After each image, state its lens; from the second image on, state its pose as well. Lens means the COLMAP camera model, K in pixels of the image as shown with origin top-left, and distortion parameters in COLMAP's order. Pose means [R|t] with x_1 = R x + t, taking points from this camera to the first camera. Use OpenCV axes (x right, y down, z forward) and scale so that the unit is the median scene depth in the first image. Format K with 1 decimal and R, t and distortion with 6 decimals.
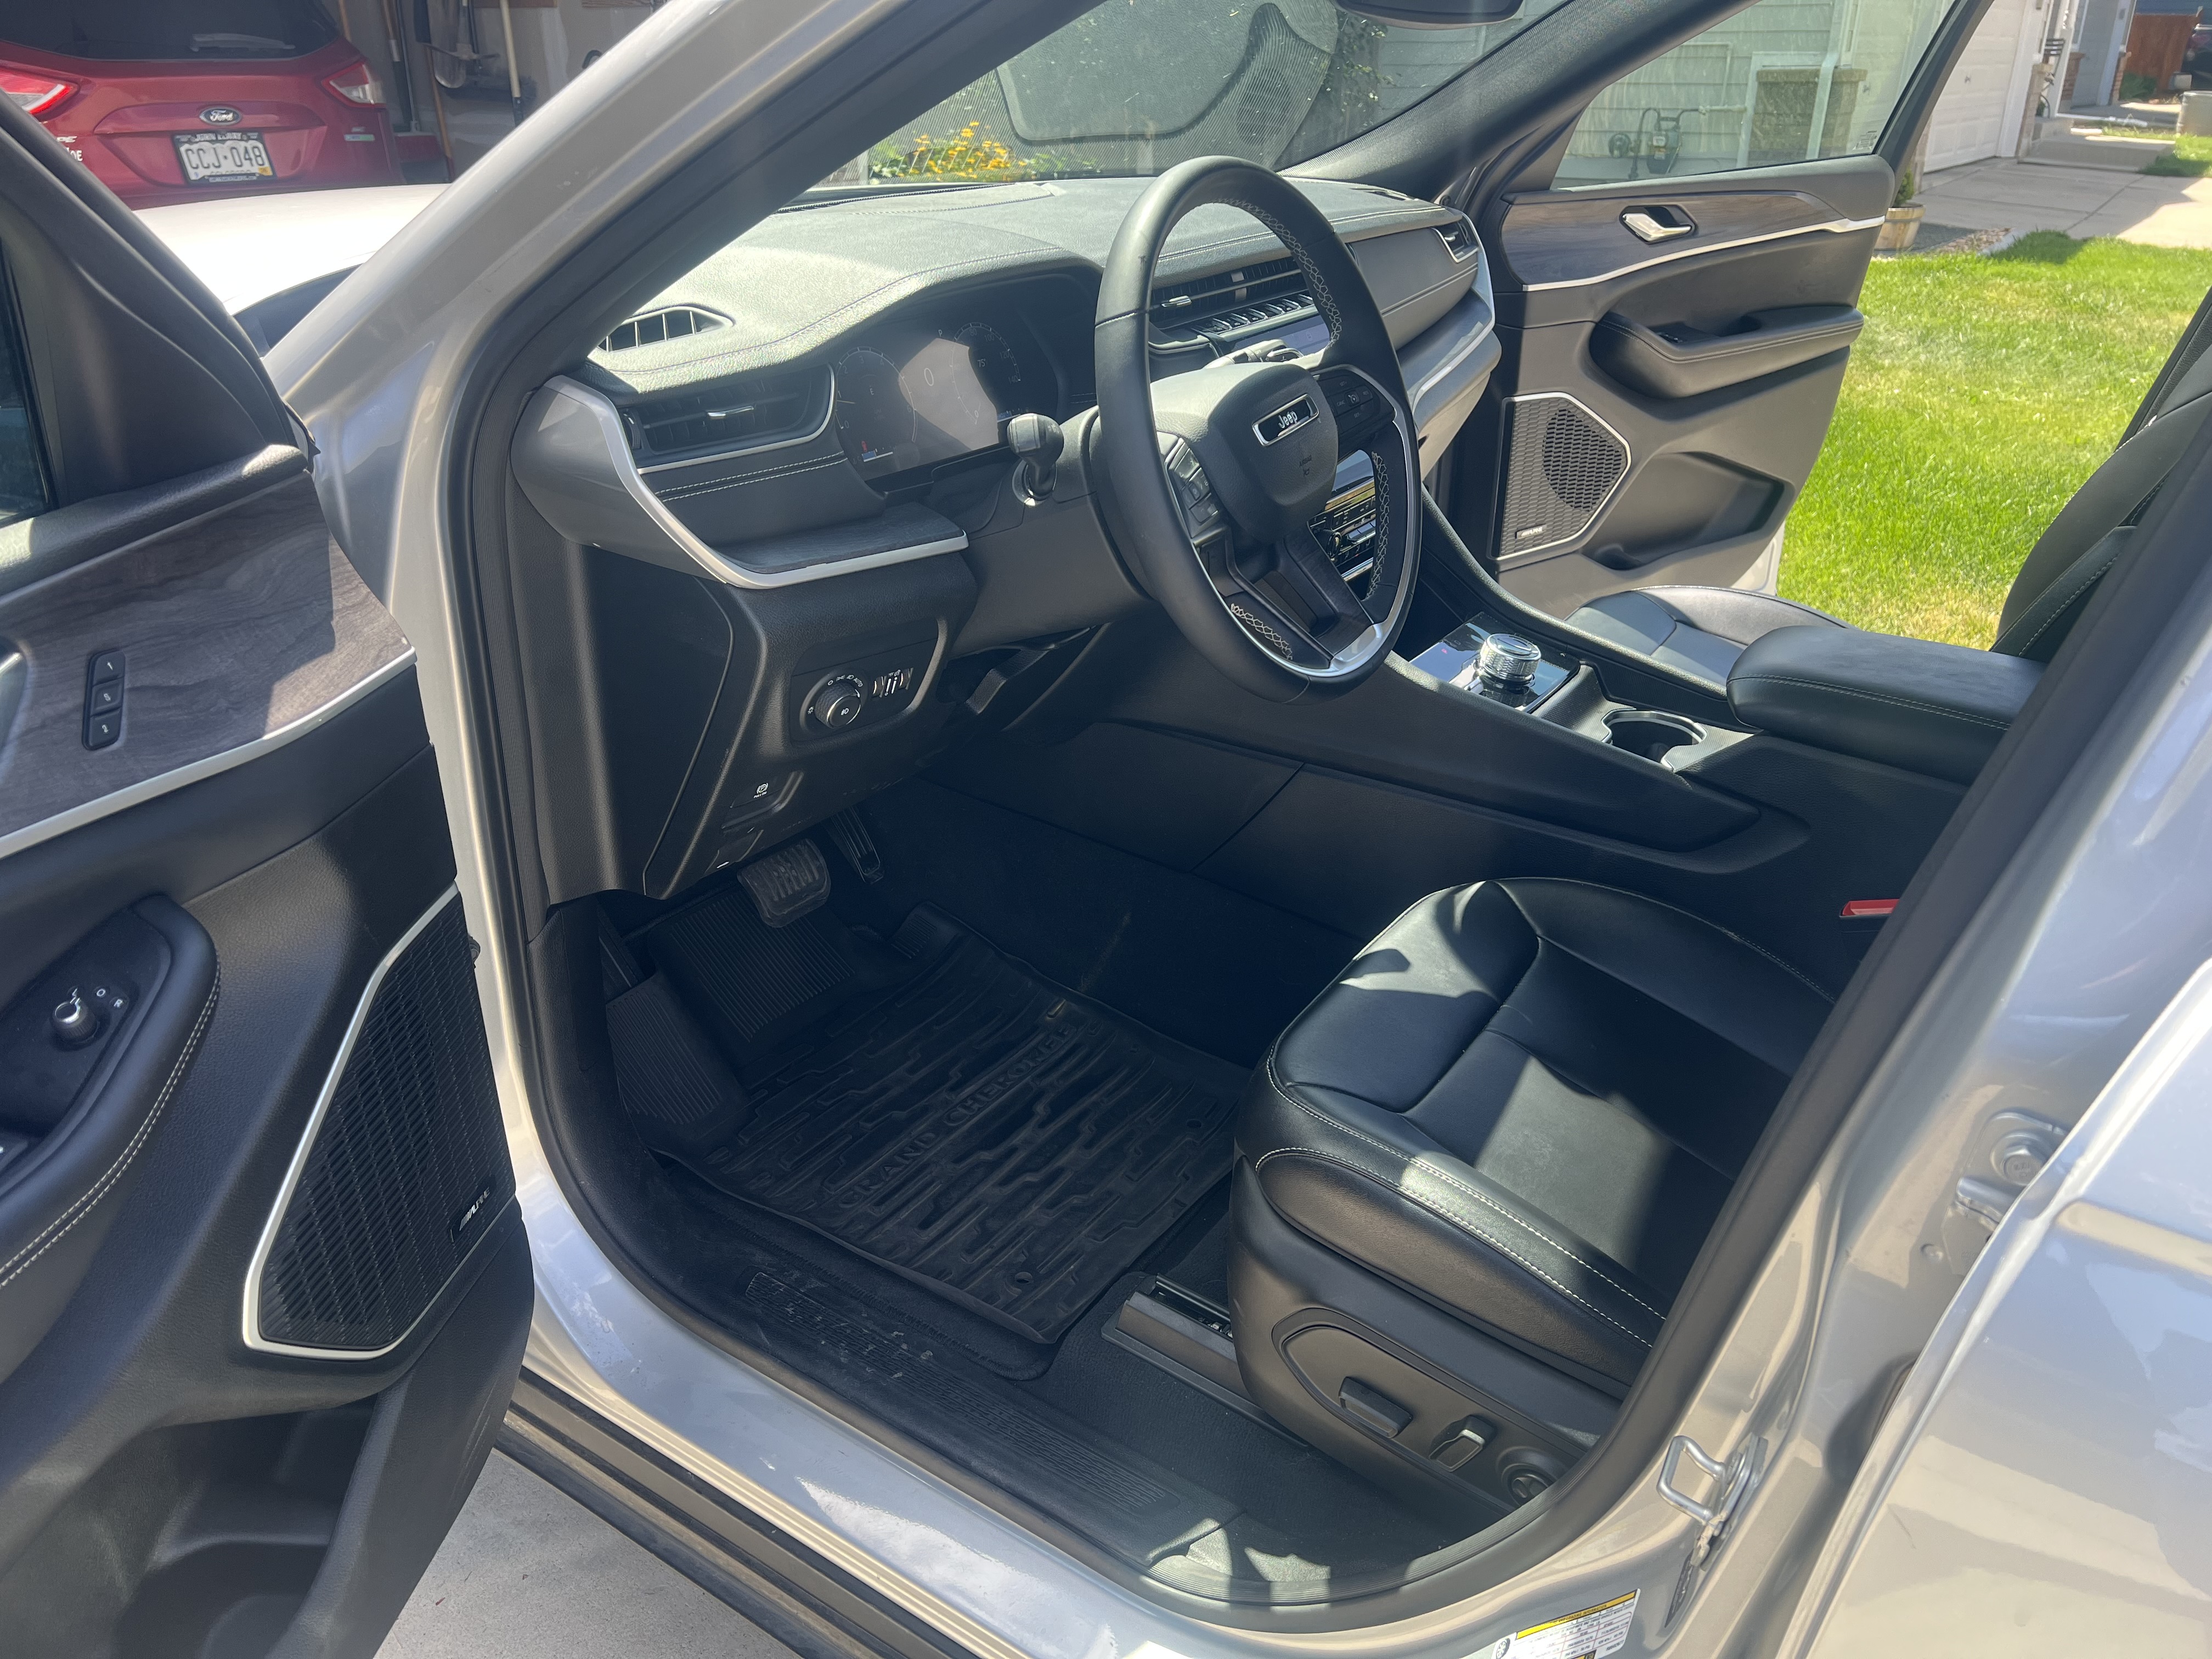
lens RADIAL K [[1660.6, 0, 1106.2], [0, 1660.6, 837.7], [0, 0, 1]] dist [0.048049, -0.045658]
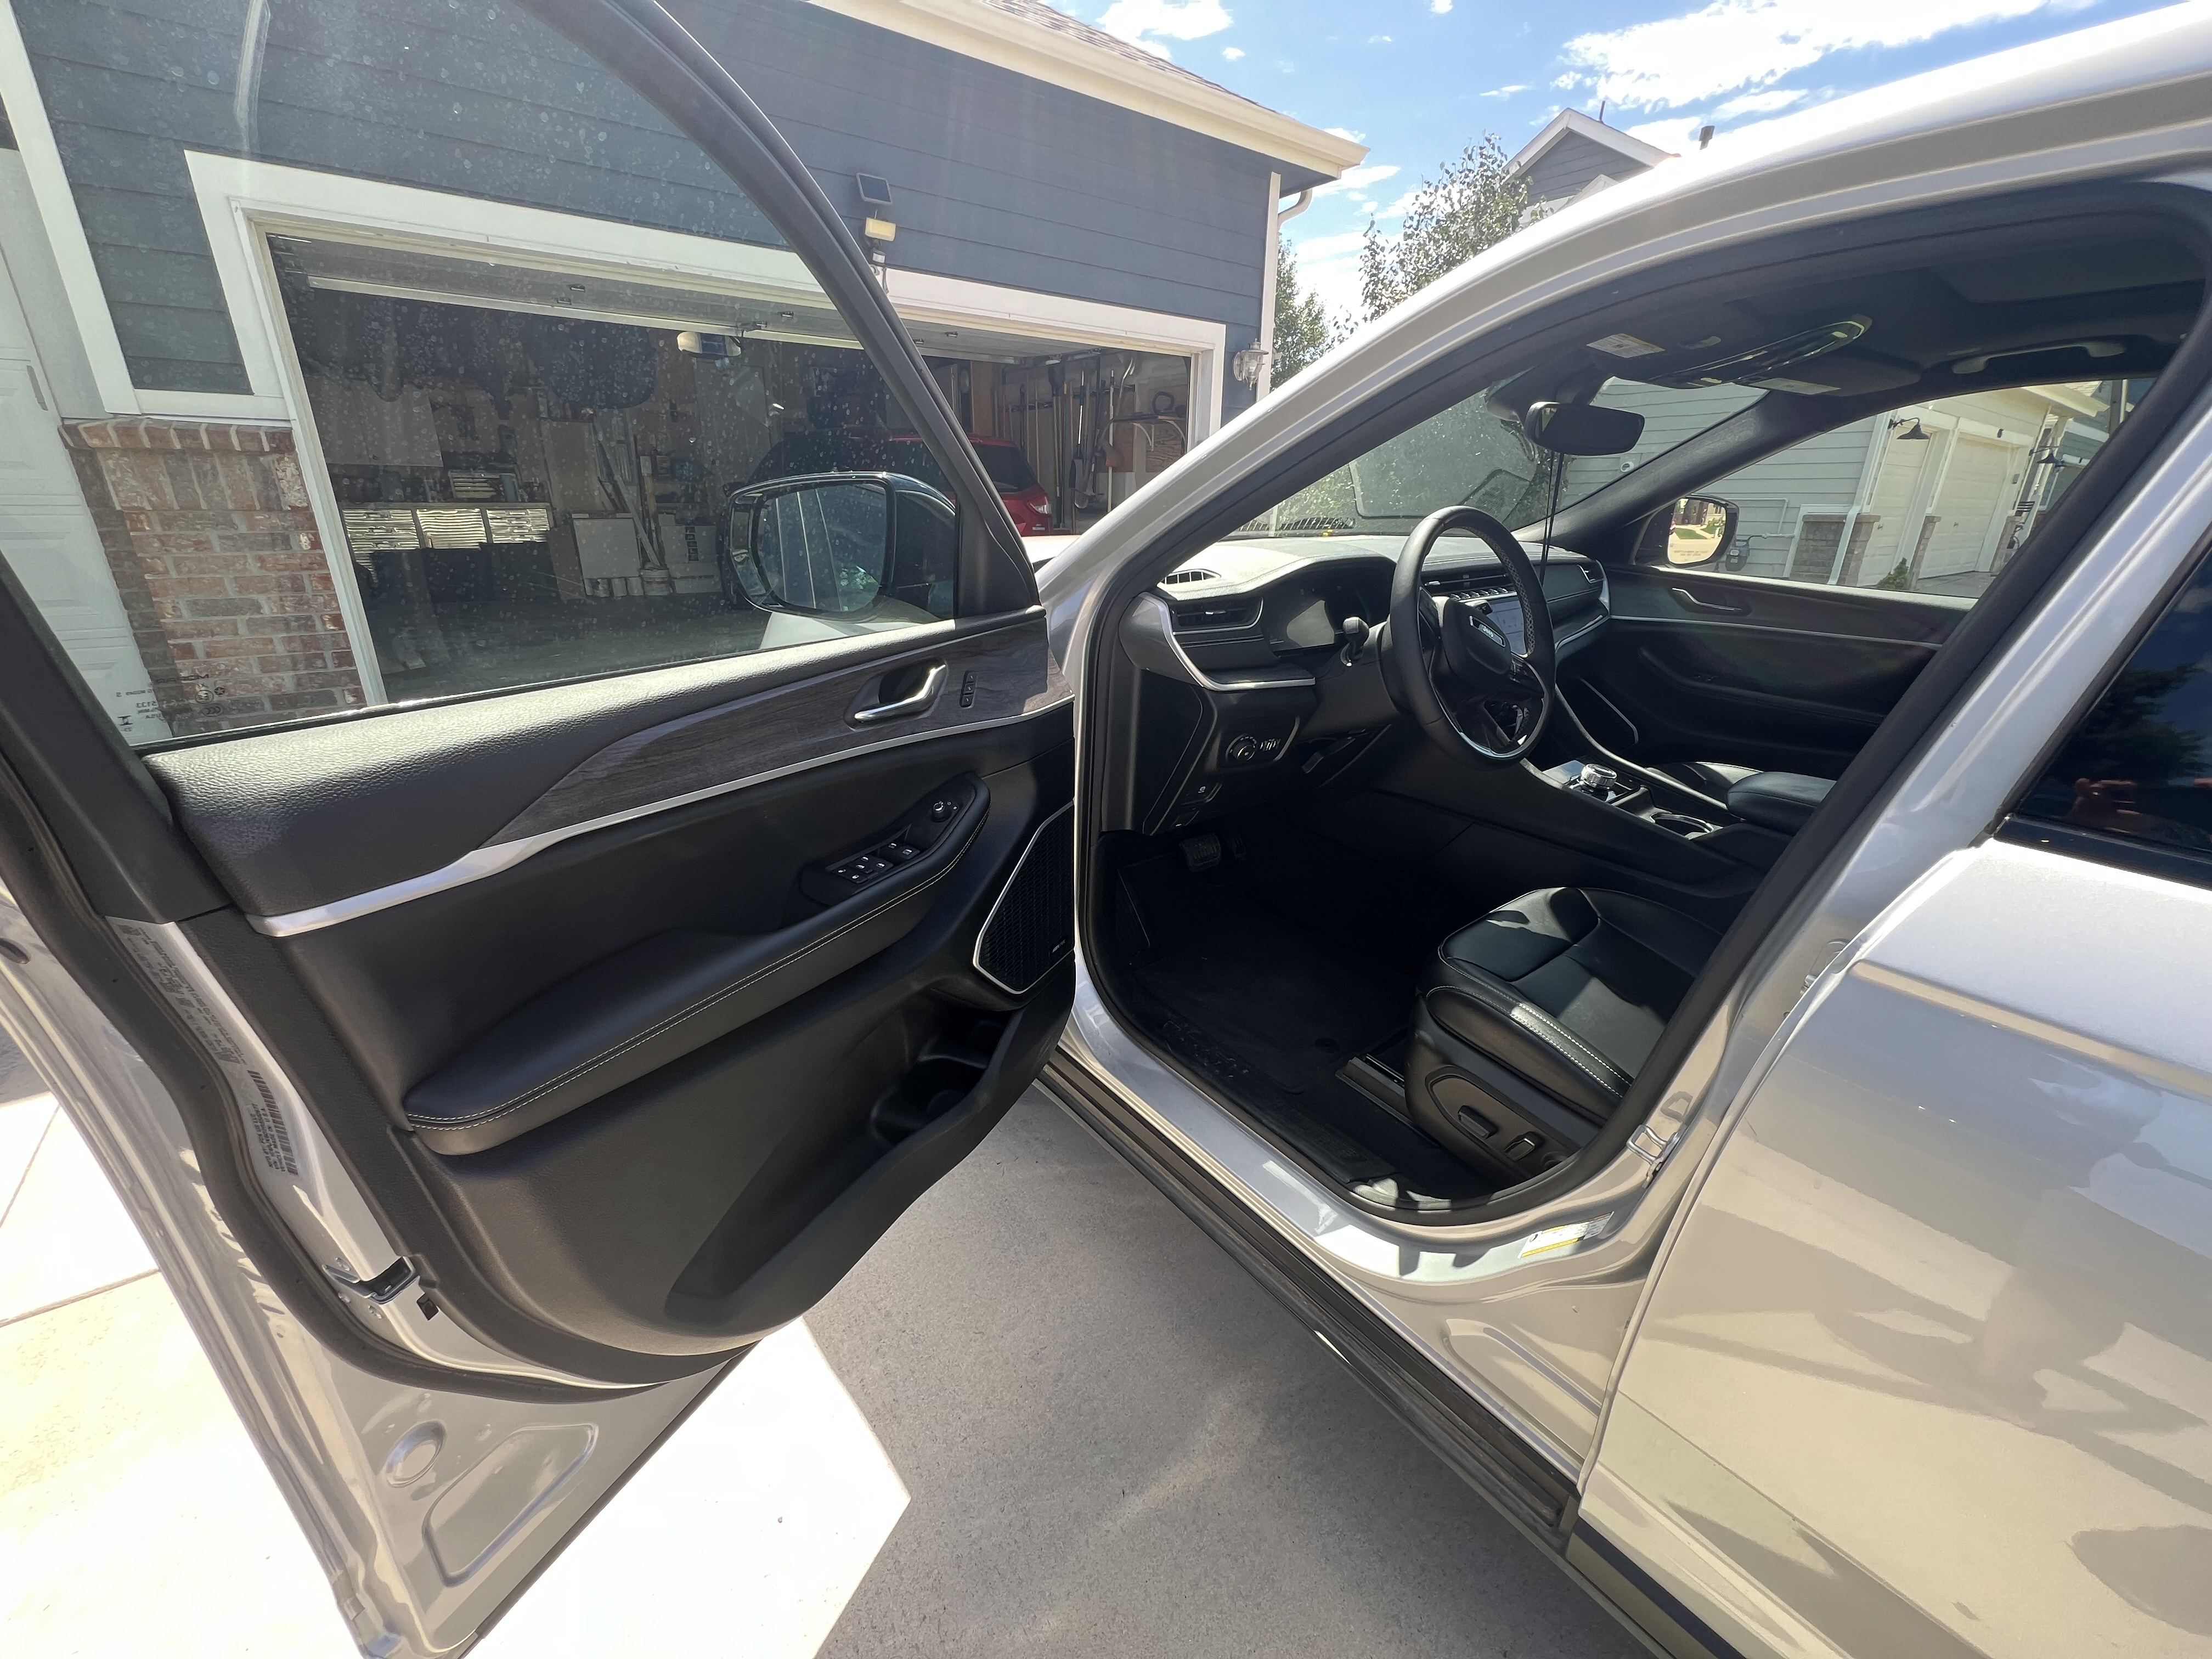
lens RADIAL K [[885.4, 0, 1102.3], [0, 885.4, 815.1], [0, 0, 1]] dist [0.001459, -0.000297]
pose [[0.952321, 0.114599, -0.282756, -0.003904], [-0.141886, 0.986811, -0.077926, 0.115771], [0.270097, 0.114329, 0.956021, -0.127490]]
